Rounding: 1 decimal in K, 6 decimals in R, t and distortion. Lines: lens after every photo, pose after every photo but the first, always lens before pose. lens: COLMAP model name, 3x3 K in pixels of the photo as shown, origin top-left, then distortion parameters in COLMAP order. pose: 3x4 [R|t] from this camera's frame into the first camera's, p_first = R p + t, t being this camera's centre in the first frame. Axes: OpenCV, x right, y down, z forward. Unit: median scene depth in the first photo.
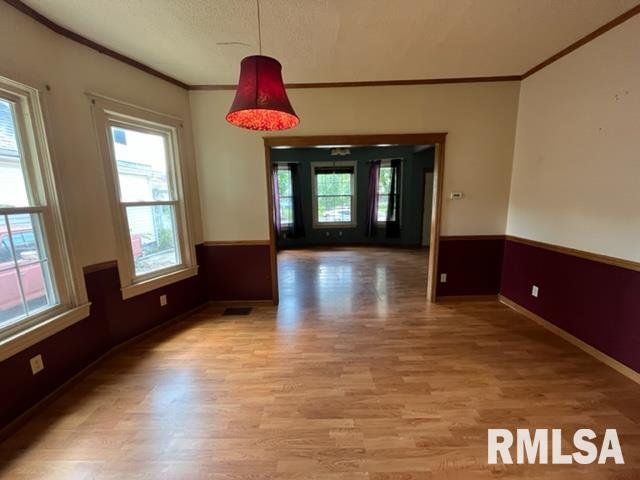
lens RADIAL K [[259.8, 0, 322.7], [0, 259.8, 239.7], [0, 0, 1]] dist [0.000216, -0.000344]
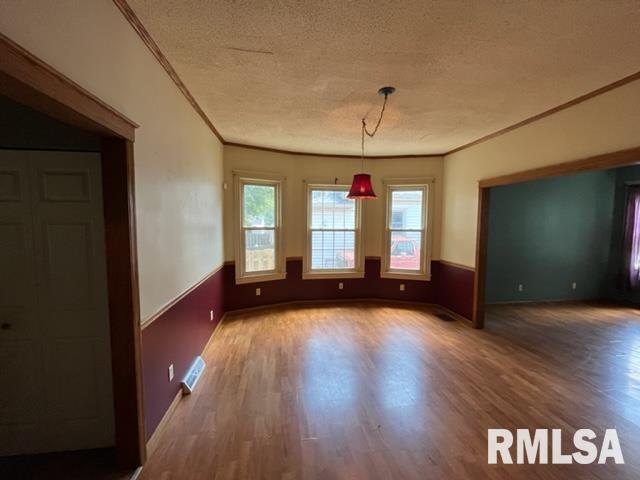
lens RADIAL K [[259.8, 0, 322.3], [0, 259.8, 239.4], [0, 0, 1]] dist [0.000216, -0.000344]
pose [[0.162038, 0.089956, -0.982676, 0.934662], [-0.179555, 0.981900, 0.060277, -0.081204], [0.970311, 0.166677, 0.175257, 0.151464]]
